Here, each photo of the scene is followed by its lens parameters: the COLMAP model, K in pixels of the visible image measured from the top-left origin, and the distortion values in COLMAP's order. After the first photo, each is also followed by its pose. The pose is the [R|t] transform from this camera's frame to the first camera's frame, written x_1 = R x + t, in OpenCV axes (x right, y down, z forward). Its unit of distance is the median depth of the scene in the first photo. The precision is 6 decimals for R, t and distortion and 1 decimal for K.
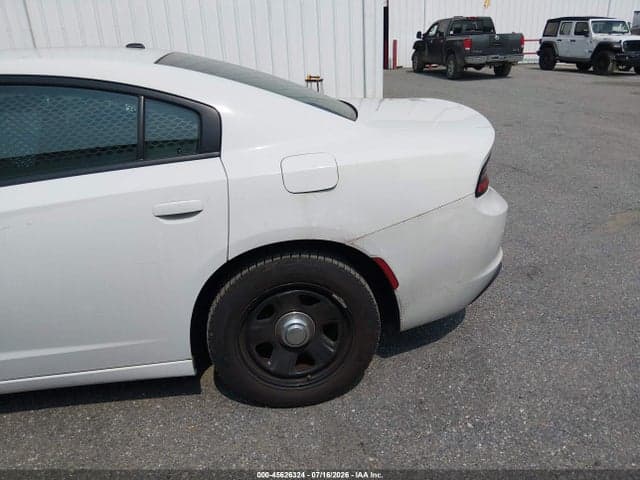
lens RADIAL K [[492.5, 0, 321.0], [0, 492.5, 244.2], [0, 0, 1]] dist [0.054778, -0.100717]
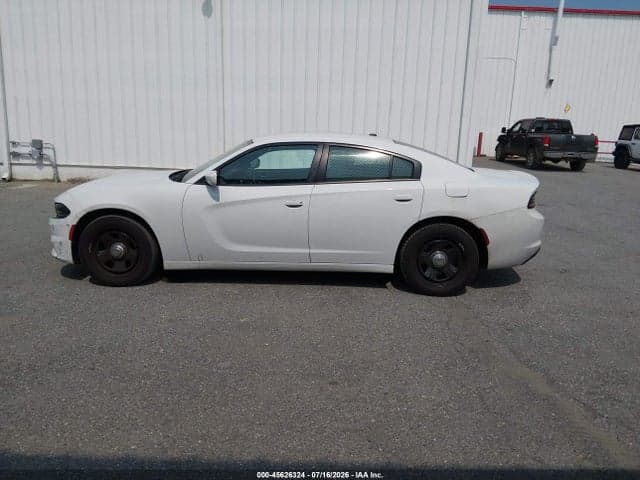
lens RADIAL K [[492.5, 0, 308.3], [0, 492.5, 248.5], [0, 0, 1]] dist [0.054778, -0.100717]
pose [[0.980987, 0.109319, -0.160358, -0.038503], [-0.130759, 0.982870, -0.129876, 0.067493], [0.143413, 0.148375, 0.978477, -0.177930]]
